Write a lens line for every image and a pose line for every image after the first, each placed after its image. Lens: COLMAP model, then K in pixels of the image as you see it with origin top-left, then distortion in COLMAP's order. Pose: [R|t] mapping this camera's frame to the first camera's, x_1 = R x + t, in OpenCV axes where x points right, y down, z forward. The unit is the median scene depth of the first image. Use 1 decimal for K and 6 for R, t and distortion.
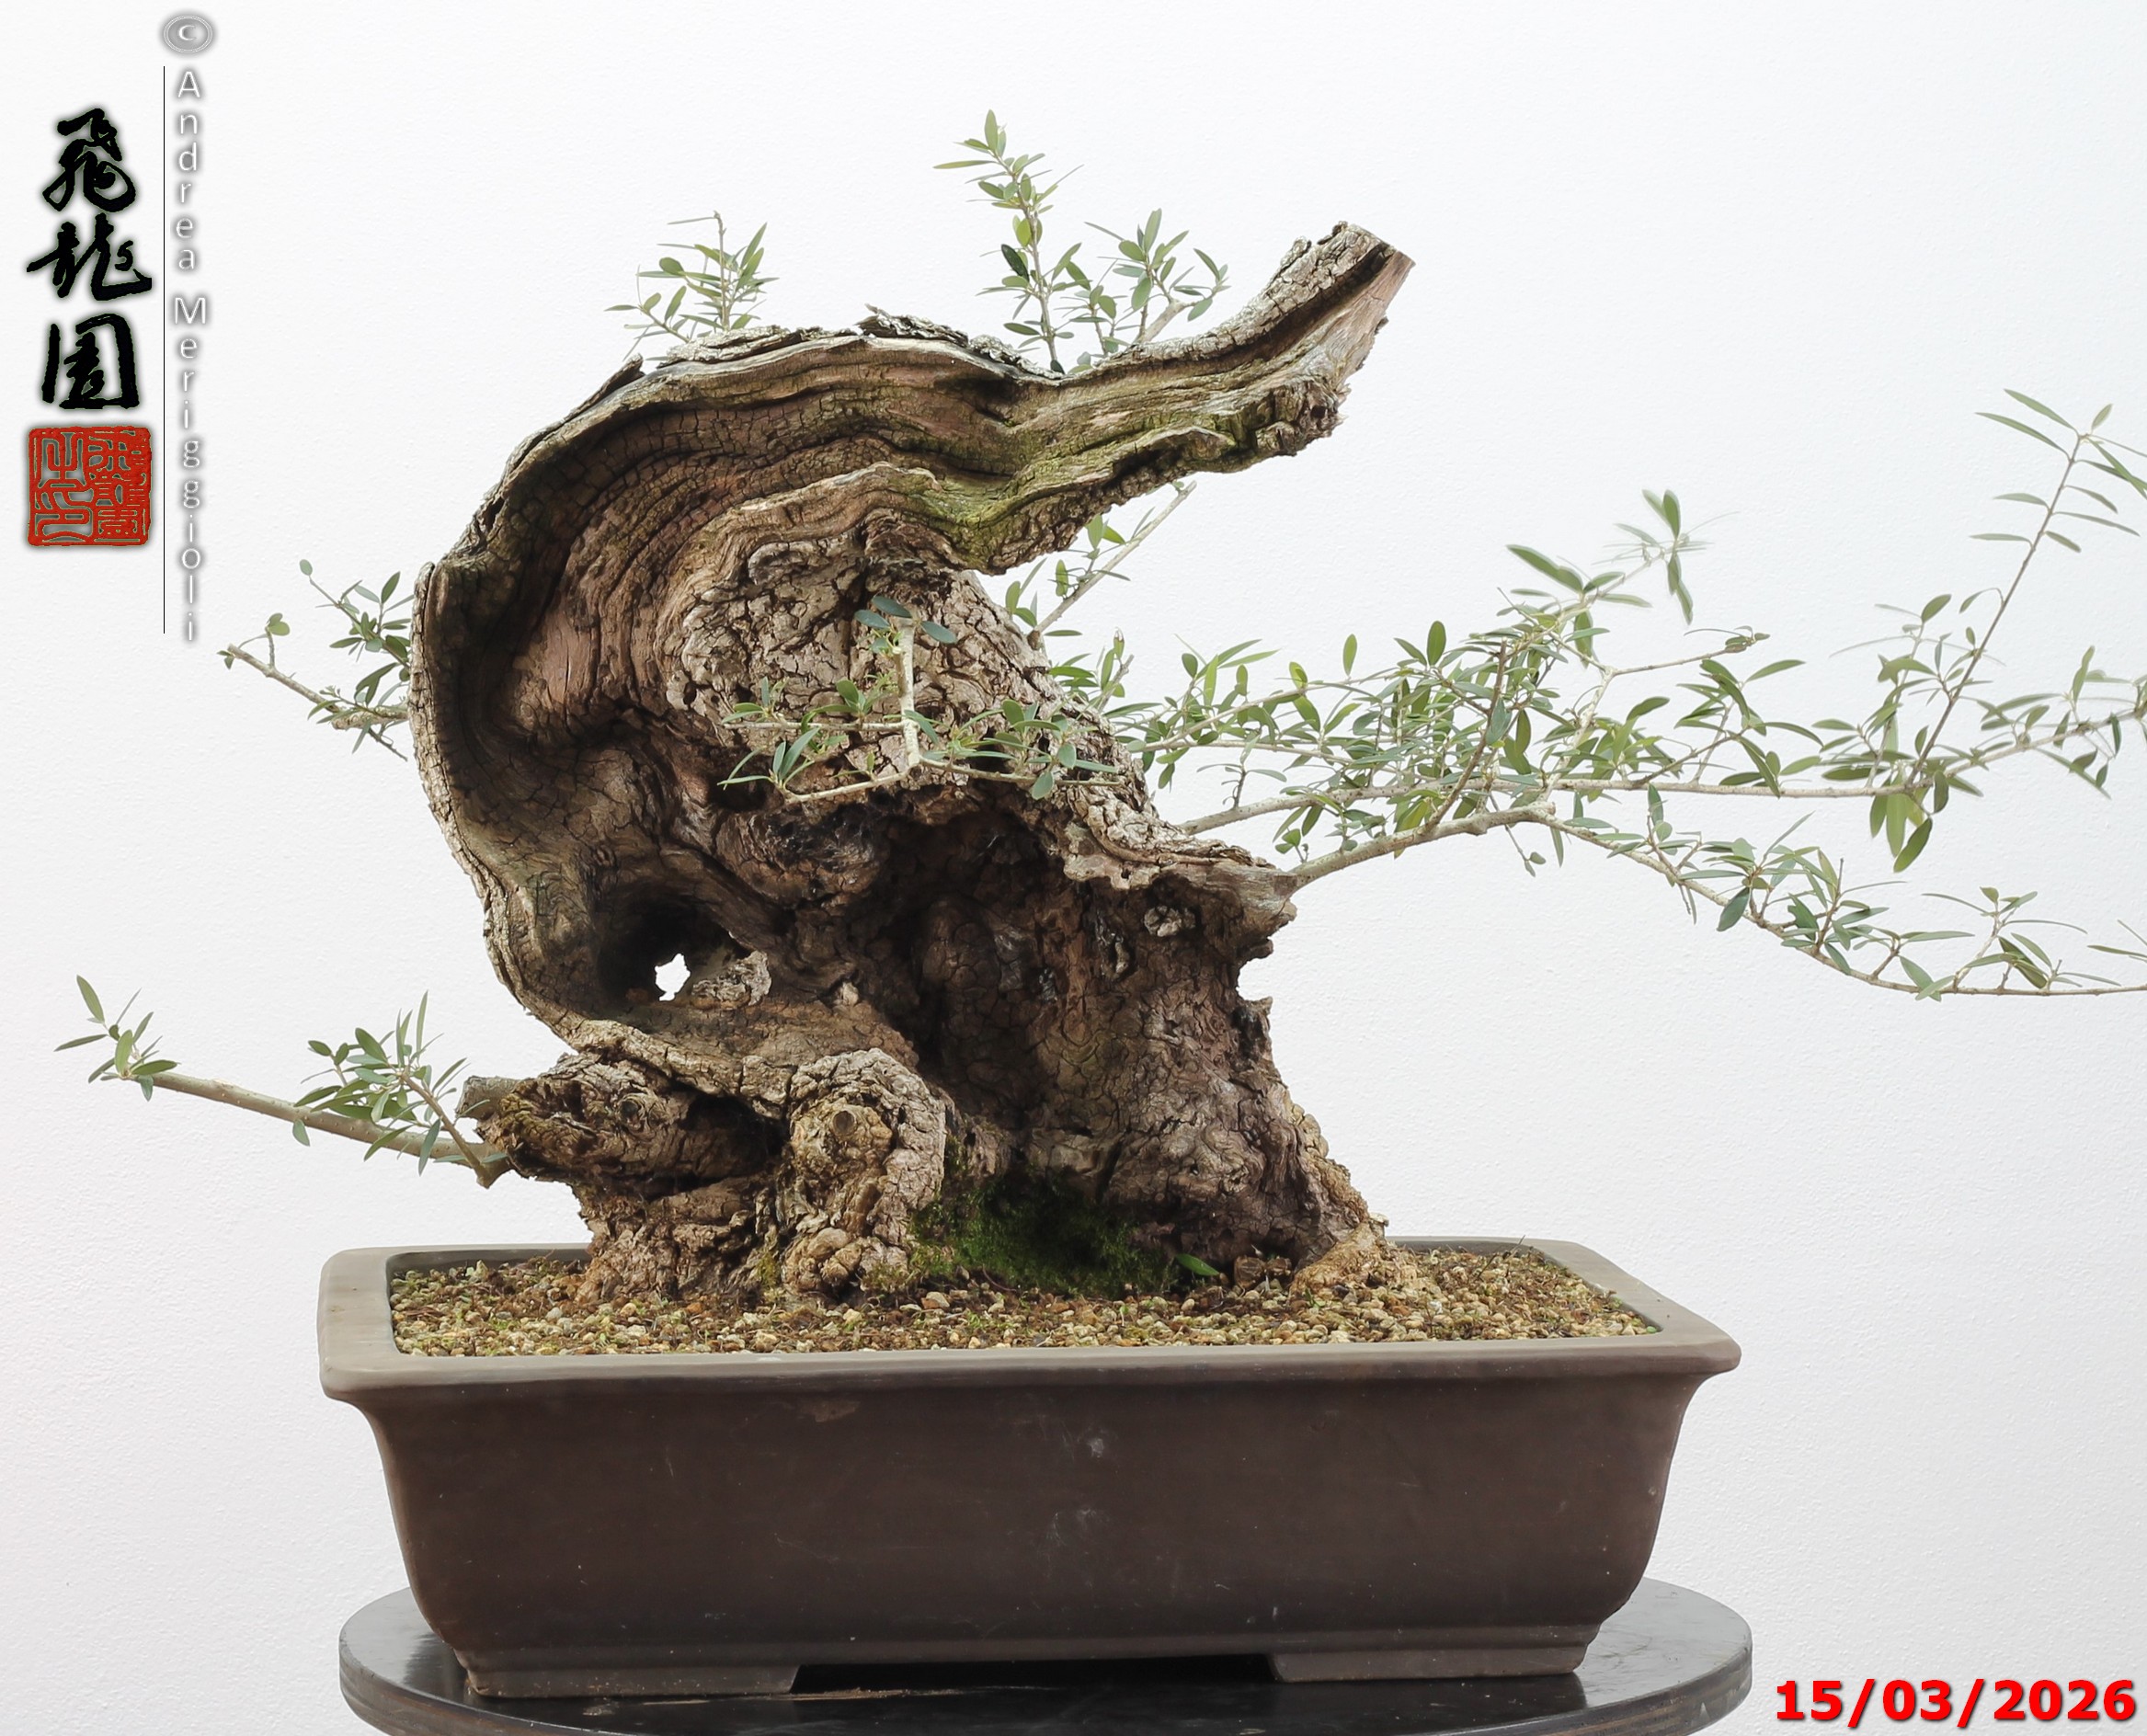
lens RADIAL K [[7252.6, 0, 1157.7], [0, 7252.6, 880.0], [0, 0, 1]] dist [-0.188092, 0.000000]
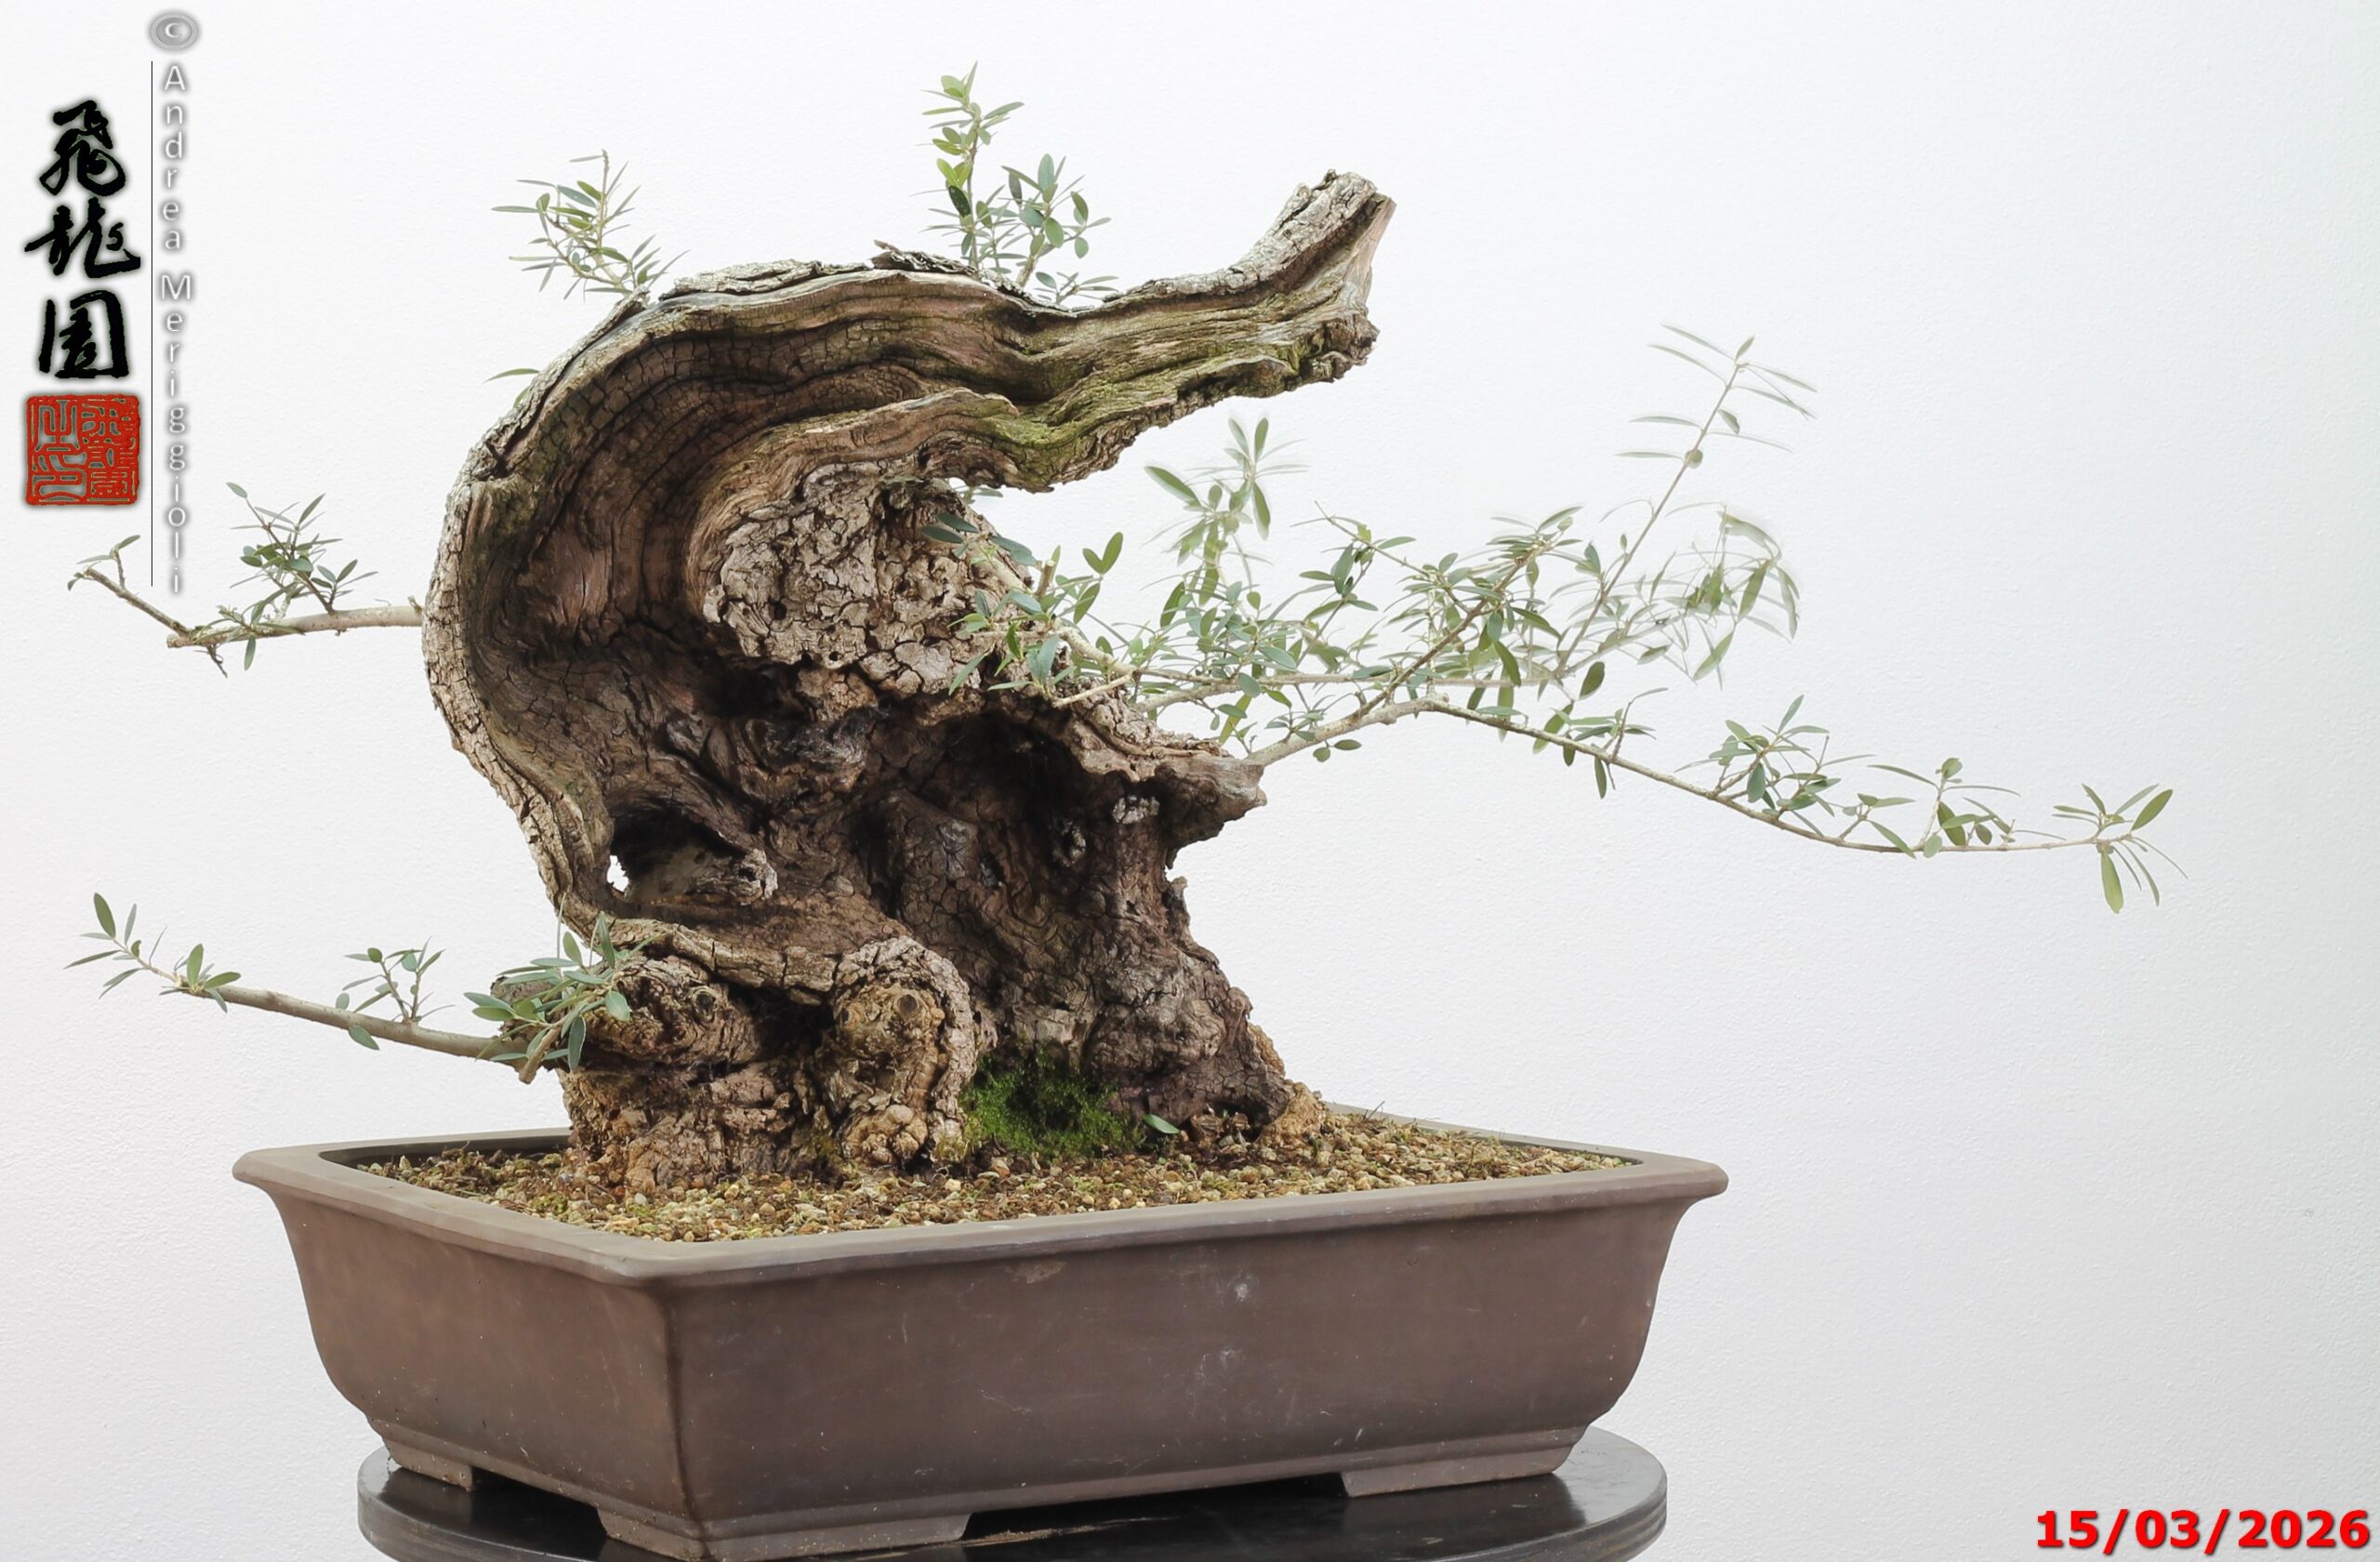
lens RADIAL K [[6653.8, 0, 1178.6], [0, 6653.8, 761.5], [0, 0, 1]] dist [-0.153485, 0.000000]
pose [[0.899098, -0.023964, 0.437092, -0.431808], [0.024614, 0.999688, 0.004180, -0.005614], [-0.437056, 0.007001, 0.899407, 0.099273]]
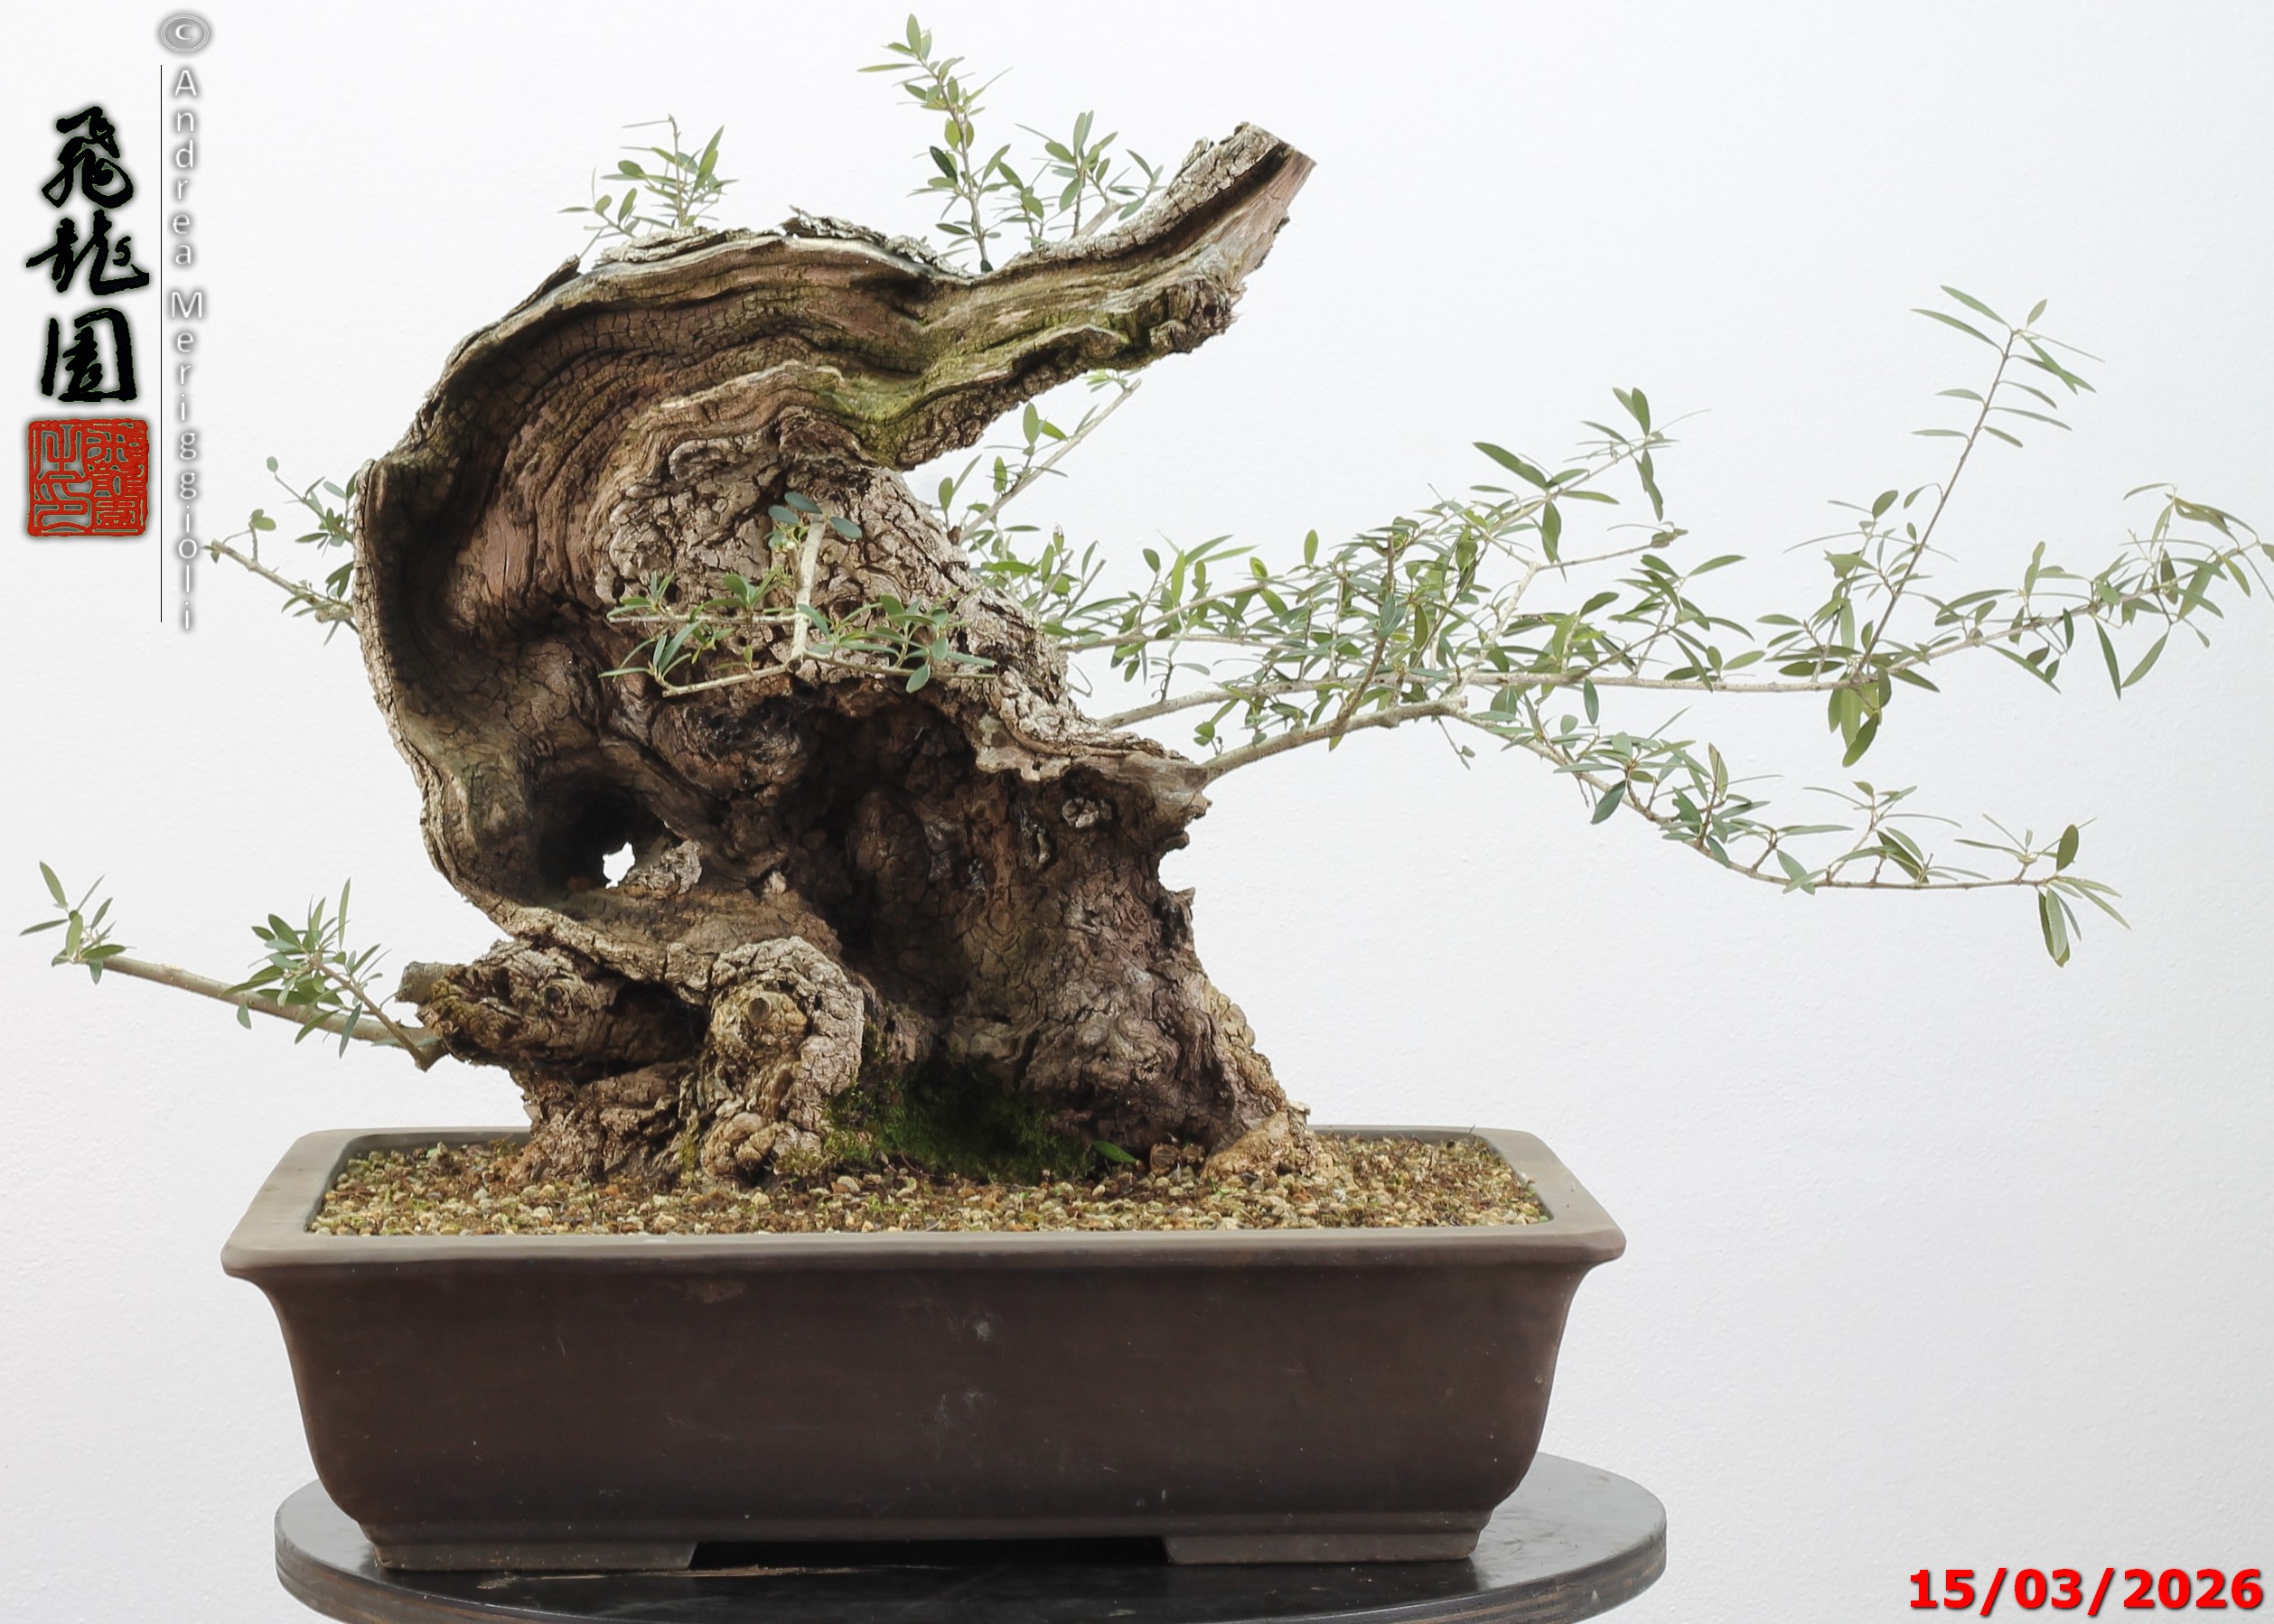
lens RADIAL K [[7143.8, 0, 1088.6], [0, 7143.8, 686.5], [0, 0, 1]] dist [-0.209550, 0.000000]
pose [[0.996820, 0.001800, -0.079665, 0.081923], [-0.002760, 0.999925, -0.011942, -0.000018], [0.079638, 0.012124, 0.996750, 0.004318]]
